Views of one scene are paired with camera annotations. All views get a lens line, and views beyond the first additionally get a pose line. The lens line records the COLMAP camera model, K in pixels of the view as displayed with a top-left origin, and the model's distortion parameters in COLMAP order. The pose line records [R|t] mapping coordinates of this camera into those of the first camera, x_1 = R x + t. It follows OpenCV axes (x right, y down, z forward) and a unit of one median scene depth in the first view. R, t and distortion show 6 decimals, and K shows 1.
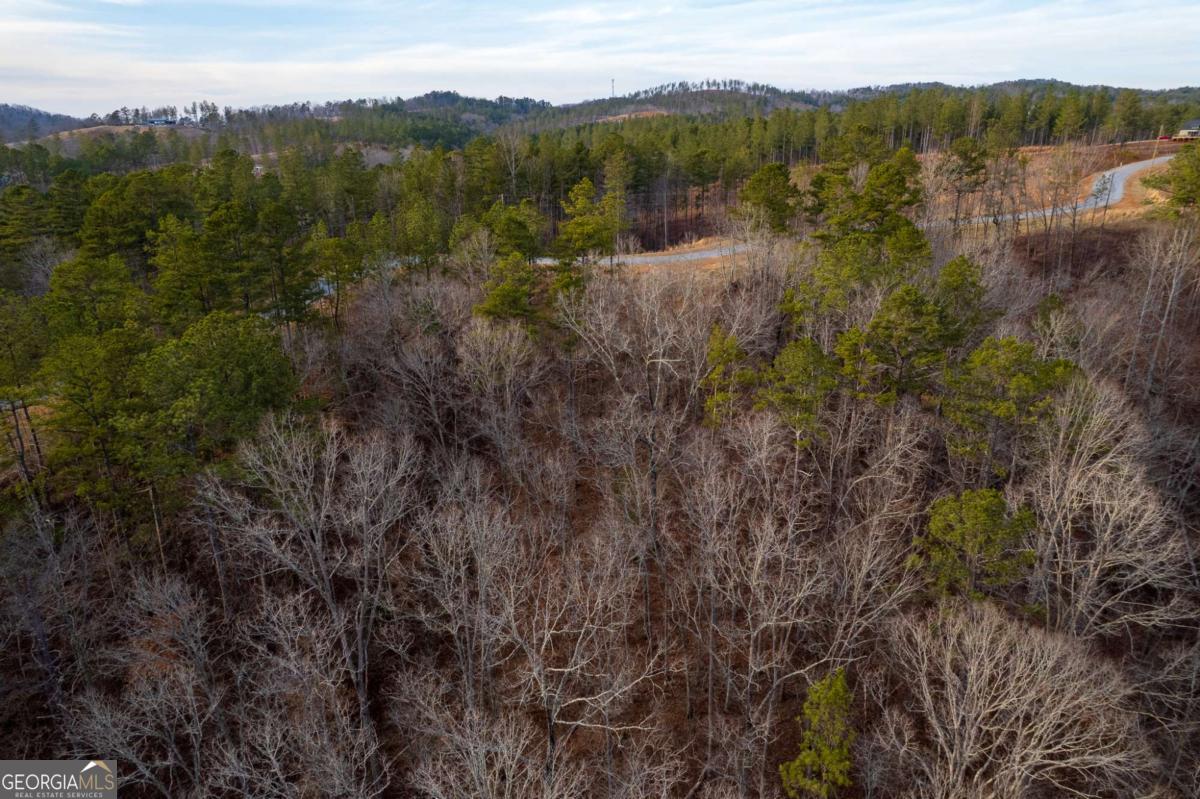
lens RADIAL K [[771.4, 0, 600.0], [0, 771.4, 399.5], [0, 0, 1]] dist [-0.084974, 0.079927]
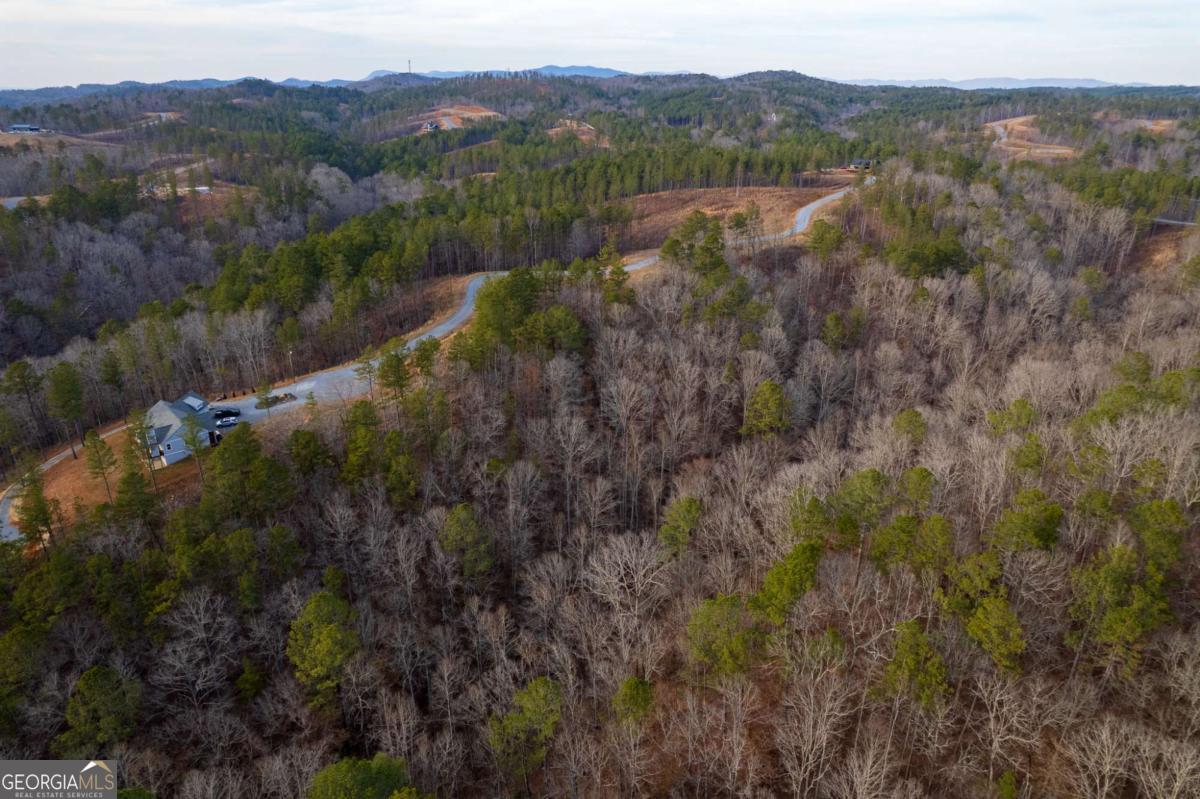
lens RADIAL K [[771.4, 0, 600.0], [0, 771.4, 399.5], [0, 0, 1]] dist [-0.084974, 0.079927]
pose [[0.961858, -0.074396, 0.263239, -1.416860], [0.062636, 0.996639, 0.052802, 0.181106], [-0.266282, -0.034299, 0.963285, -2.835213]]
